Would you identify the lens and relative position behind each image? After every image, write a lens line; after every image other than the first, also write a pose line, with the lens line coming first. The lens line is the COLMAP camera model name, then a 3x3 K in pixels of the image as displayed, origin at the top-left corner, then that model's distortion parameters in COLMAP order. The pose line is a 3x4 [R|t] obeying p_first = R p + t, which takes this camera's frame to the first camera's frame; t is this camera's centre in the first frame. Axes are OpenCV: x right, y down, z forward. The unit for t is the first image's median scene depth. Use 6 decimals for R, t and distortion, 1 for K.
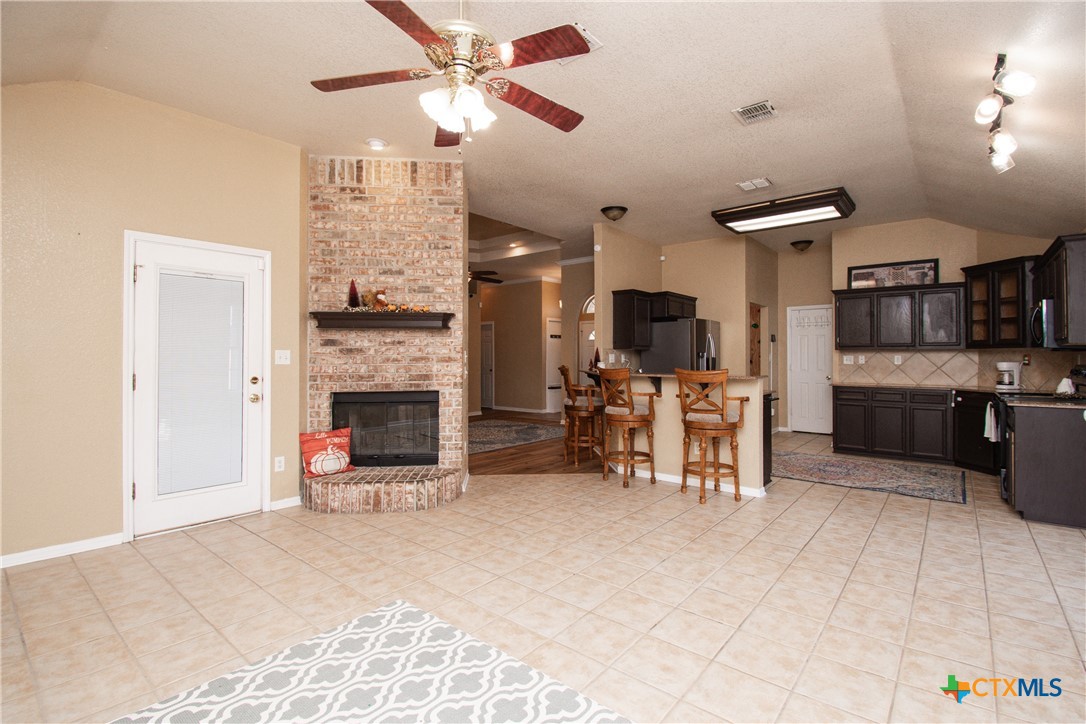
lens RADIAL K [[497.4, 0, 545.0], [0, 497.4, 353.0], [0, 0, 1]] dist [-0.001658, -0.010426]
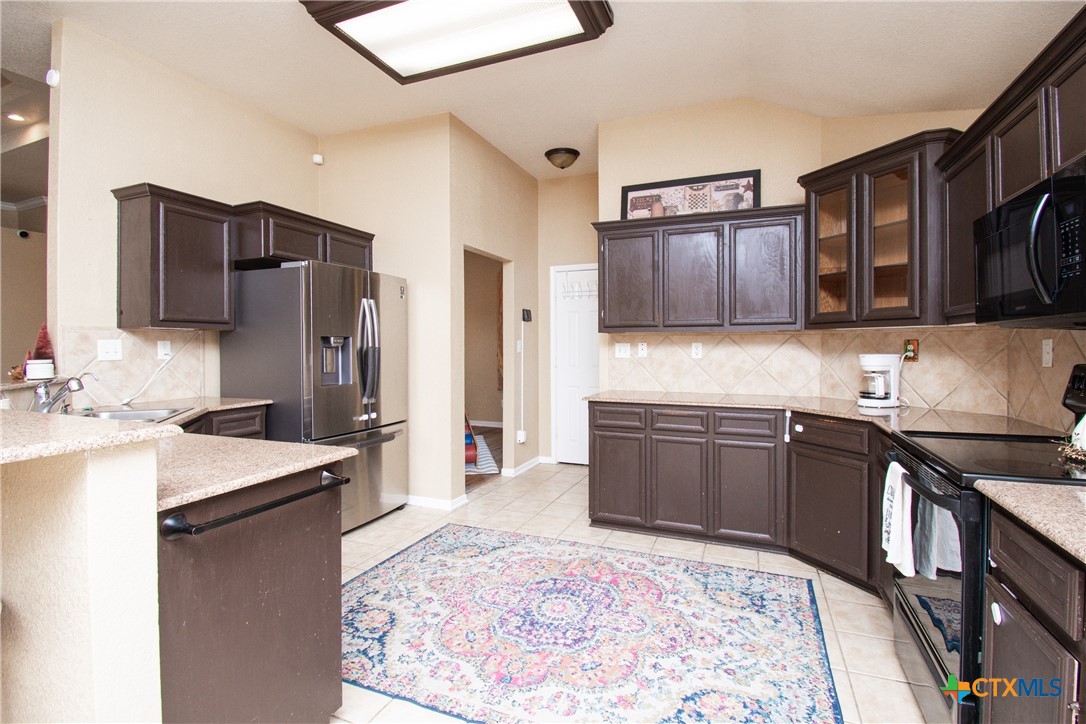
lens RADIAL K [[497.4, 0, 544.0], [0, 497.4, 347.8], [0, 0, 1]] dist [-0.001658, -0.010426]
pose [[0.956628, -0.001587, 0.291307, 0.448405], [-0.001468, 0.999946, 0.010270, 0.006402], [-0.291307, -0.010252, 0.956575, 0.599981]]
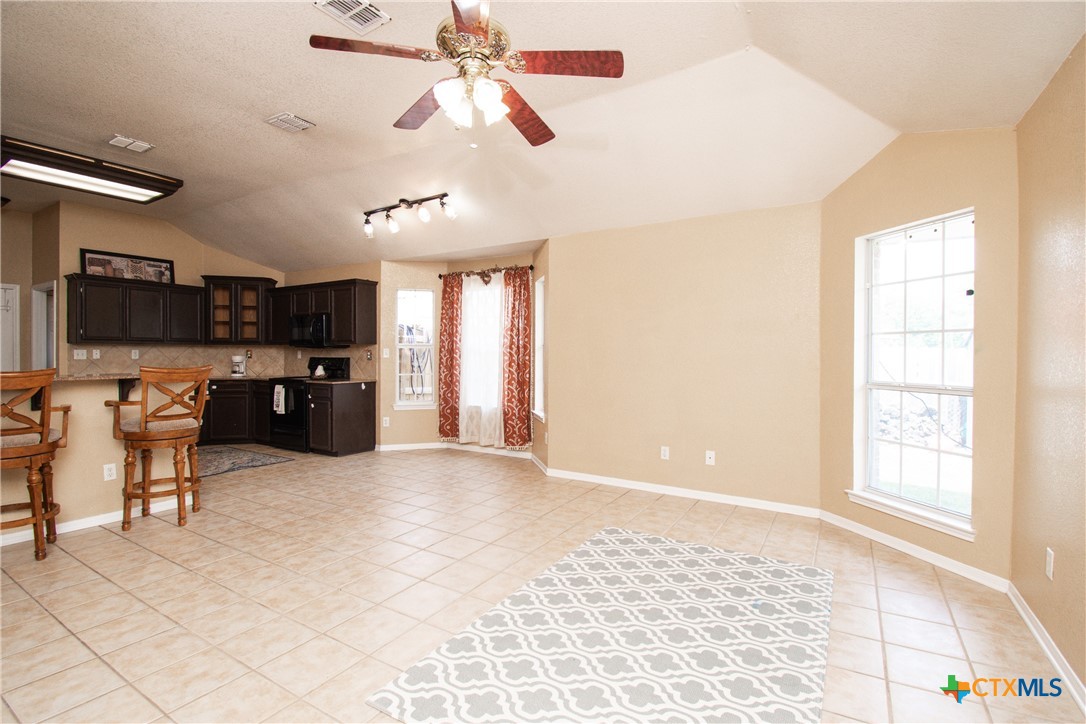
lens RADIAL K [[497.4, 0, 553.7], [0, 497.4, 356.2], [0, 0, 1]] dist [-0.001658, -0.010426]
pose [[-0.163672, -0.007971, 0.986483, -0.470874], [-0.011222, 0.999918, 0.006218, 0.002364], [-0.986451, -0.010053, -0.163748, 0.397933]]
